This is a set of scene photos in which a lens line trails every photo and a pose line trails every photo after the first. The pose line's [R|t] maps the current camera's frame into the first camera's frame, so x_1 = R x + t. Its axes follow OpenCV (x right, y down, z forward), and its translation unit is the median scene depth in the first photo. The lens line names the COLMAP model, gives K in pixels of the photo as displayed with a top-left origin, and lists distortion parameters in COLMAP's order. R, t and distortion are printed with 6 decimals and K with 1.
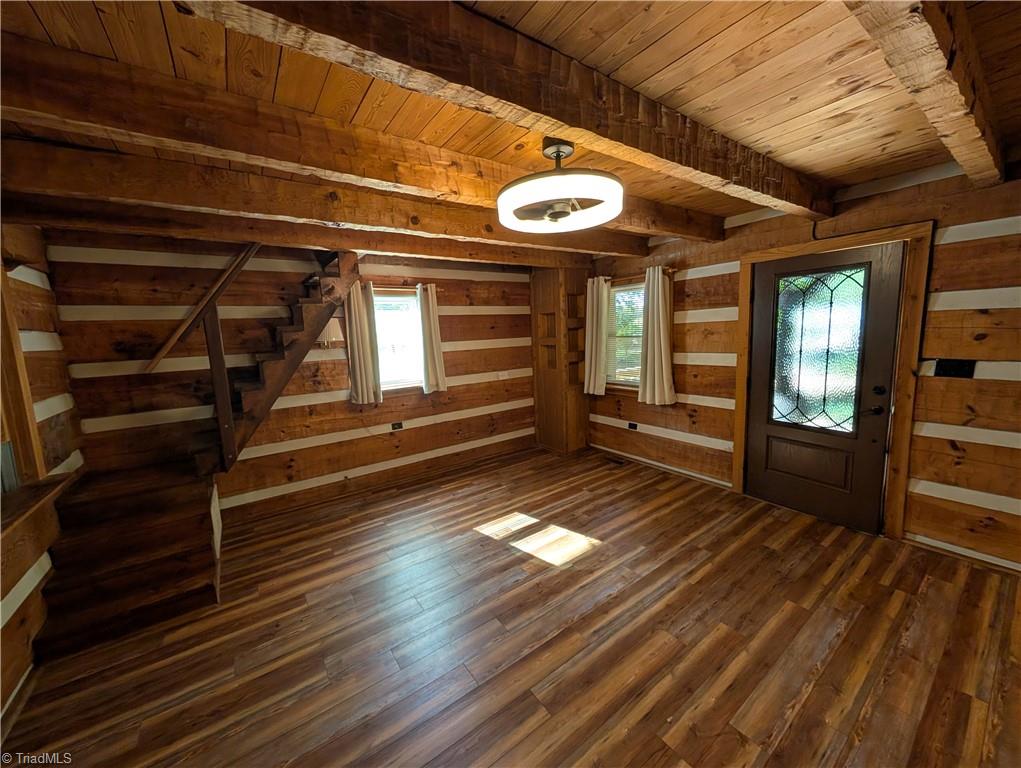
lens RADIAL K [[383.7, 0, 508.1], [0, 383.7, 383.4], [0, 0, 1]] dist [-0.000351, 0.000216]
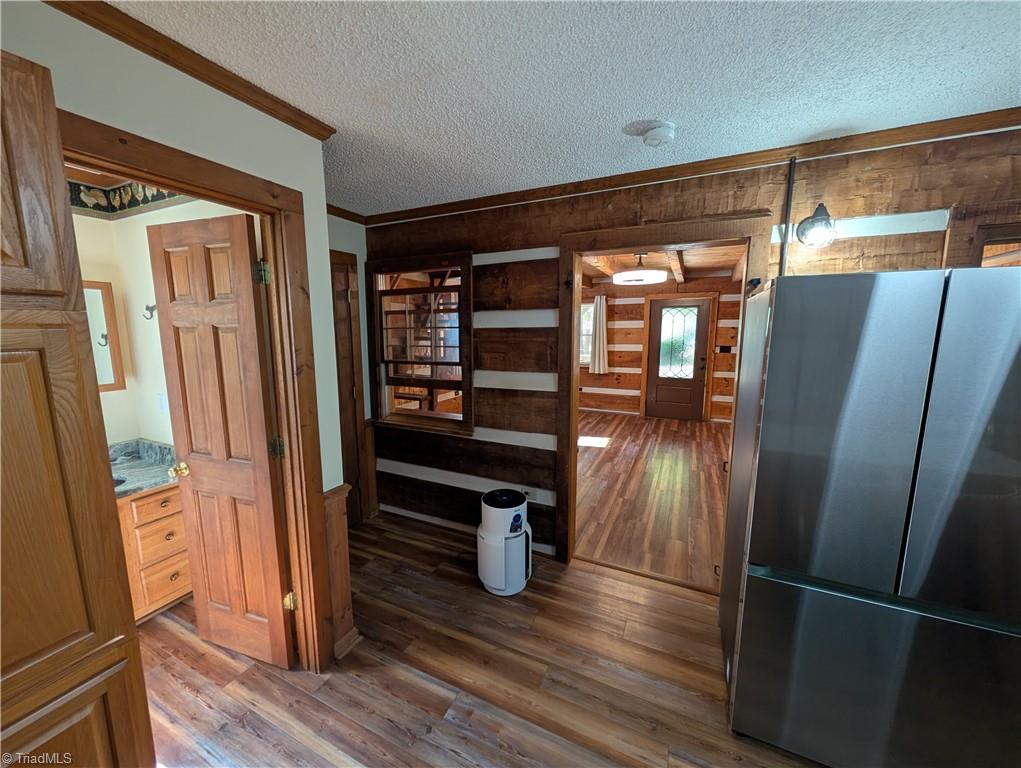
lens RADIAL K [[383.7, 0, 508.1], [0, 383.7, 383.4], [0, 0, 1]] dist [-0.000351, 0.000216]
pose [[0.873342, -0.029690, 0.486202, -1.161319], [0.033504, 0.999438, 0.000850, 0.116528], [-0.485954, 0.015548, 0.873846, -0.459415]]
